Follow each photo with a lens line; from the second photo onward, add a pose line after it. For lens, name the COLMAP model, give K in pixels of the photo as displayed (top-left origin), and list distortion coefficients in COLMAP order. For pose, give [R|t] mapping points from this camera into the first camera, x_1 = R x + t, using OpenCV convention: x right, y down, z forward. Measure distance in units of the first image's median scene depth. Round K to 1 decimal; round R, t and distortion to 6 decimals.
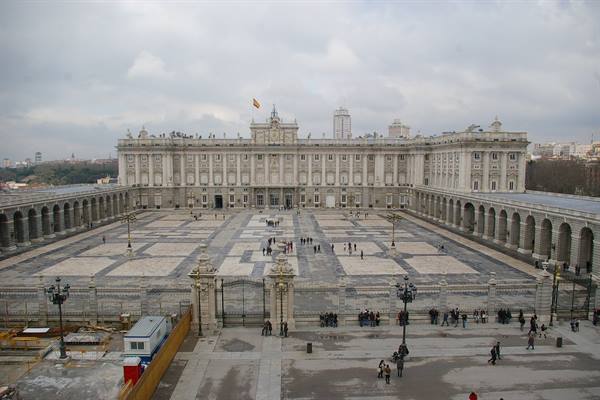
lens RADIAL K [[483.3, 0, 300.0], [0, 483.3, 200.0], [0, 0, 1]] dist [-0.007707, -0.000952]
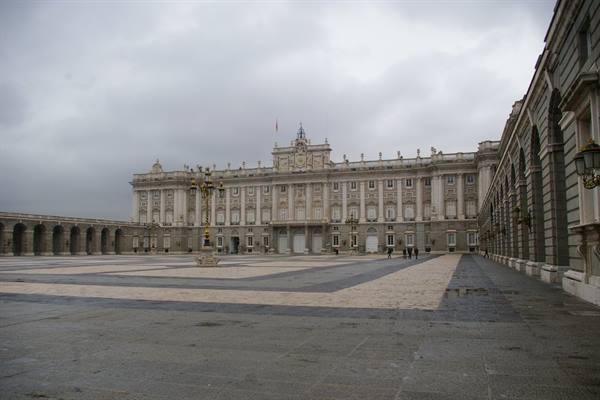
lens RADIAL K [[483.3, 0, 300.0], [0, 483.3, 200.0], [0, 0, 1]] dist [-0.007707, -0.000952]
pose [[0.933090, -0.039852, -0.357429, 0.227290], [-0.022827, 0.985275, -0.169446, 0.064431], [0.358919, 0.166267, 0.918440, 0.280931]]
